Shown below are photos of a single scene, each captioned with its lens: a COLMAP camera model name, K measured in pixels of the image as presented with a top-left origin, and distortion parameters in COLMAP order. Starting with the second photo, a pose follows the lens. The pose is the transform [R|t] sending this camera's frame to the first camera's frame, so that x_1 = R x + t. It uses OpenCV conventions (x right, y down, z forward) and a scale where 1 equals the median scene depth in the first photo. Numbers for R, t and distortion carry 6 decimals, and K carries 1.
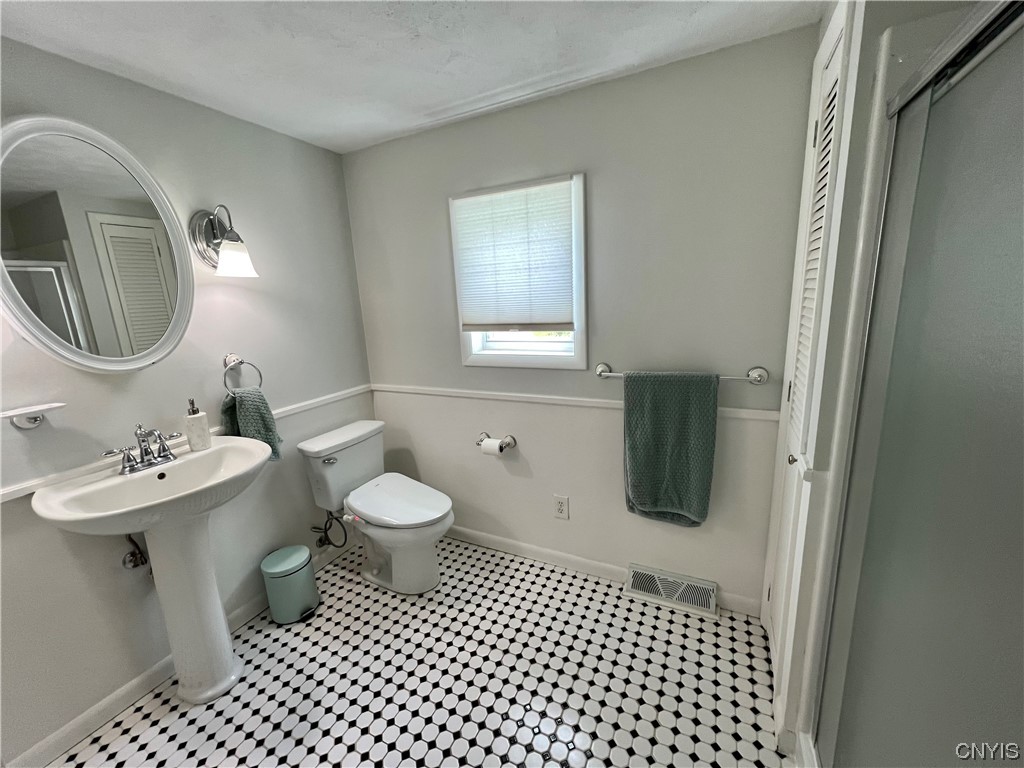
lens RADIAL K [[408.8, 0, 511.7], [0, 408.8, 385.9], [0, 0, 1]] dist [-0.000308, 0.000312]
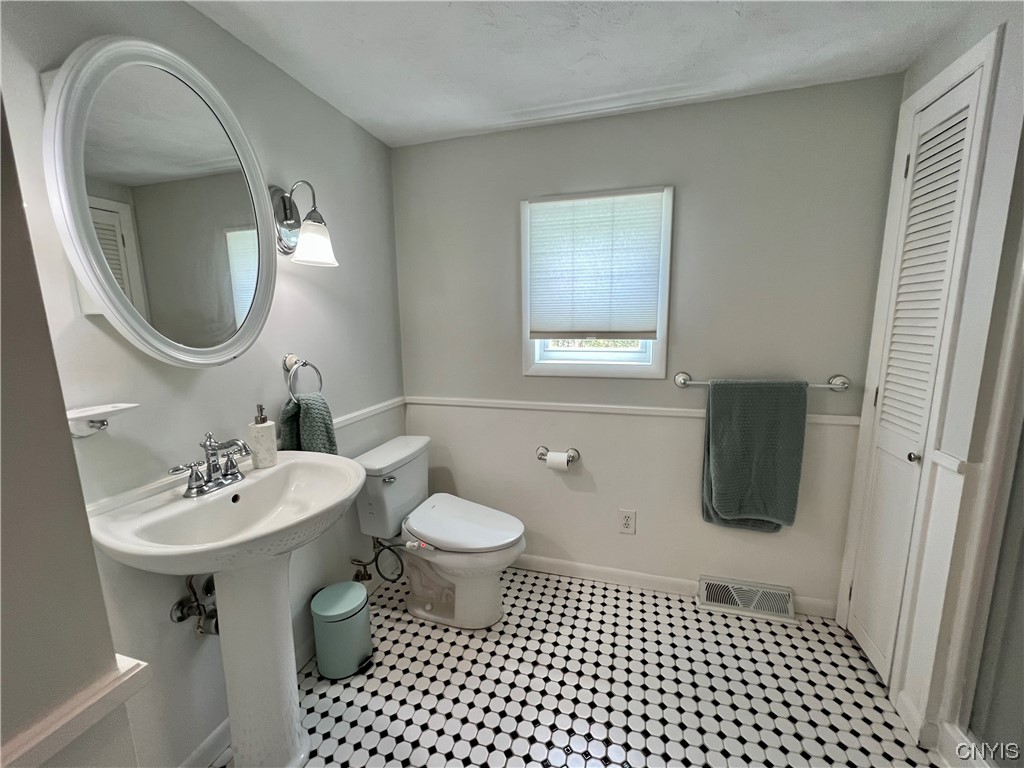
lens RADIAL K [[411.9, 0, 509.9], [0, 411.9, 385.6], [0, 0, 1]] dist [0.000021, 0.000098]
pose [[0.984414, 0.009554, 0.175607, -0.371232], [0.001827, 0.997914, -0.064536, 0.041873], [-0.175857, 0.063851, 0.982343, 0.077820]]
